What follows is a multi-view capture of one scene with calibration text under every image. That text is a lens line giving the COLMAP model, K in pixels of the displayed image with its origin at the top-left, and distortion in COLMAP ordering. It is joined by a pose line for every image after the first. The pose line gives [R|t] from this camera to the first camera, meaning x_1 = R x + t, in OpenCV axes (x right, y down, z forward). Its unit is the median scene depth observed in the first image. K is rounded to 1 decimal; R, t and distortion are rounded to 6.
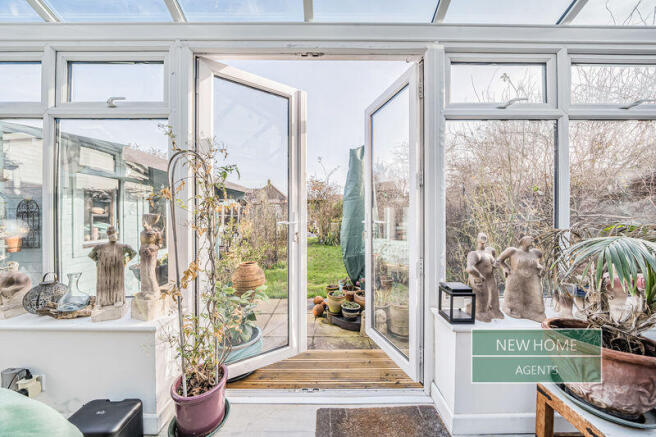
lens RADIAL K [[230.3, 0, 327.7], [0, 230.3, 217.3], [0, 0, 1]] dist [-0.008707, 0.000133]
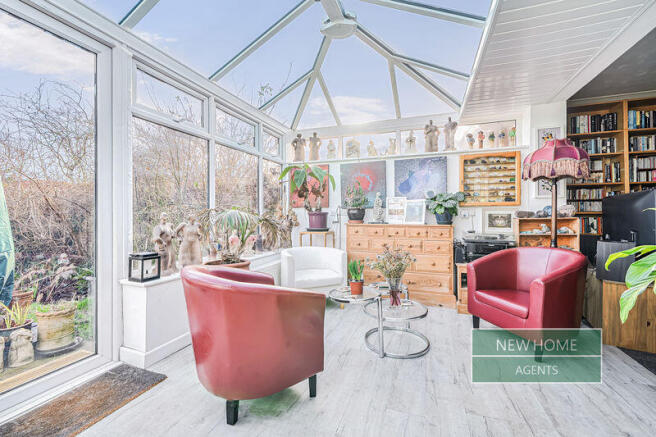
lens RADIAL K [[260.6, 0, 328.9], [0, 260.6, 216.1], [0, 0, 1]] dist [-0.003690, -0.000447]
pose [[0.358971, -0.005020, 0.933335, -0.405770], [0.002459, 0.999987, 0.004432, 0.089298], [-0.933345, 0.000704, 0.358979, -0.452054]]
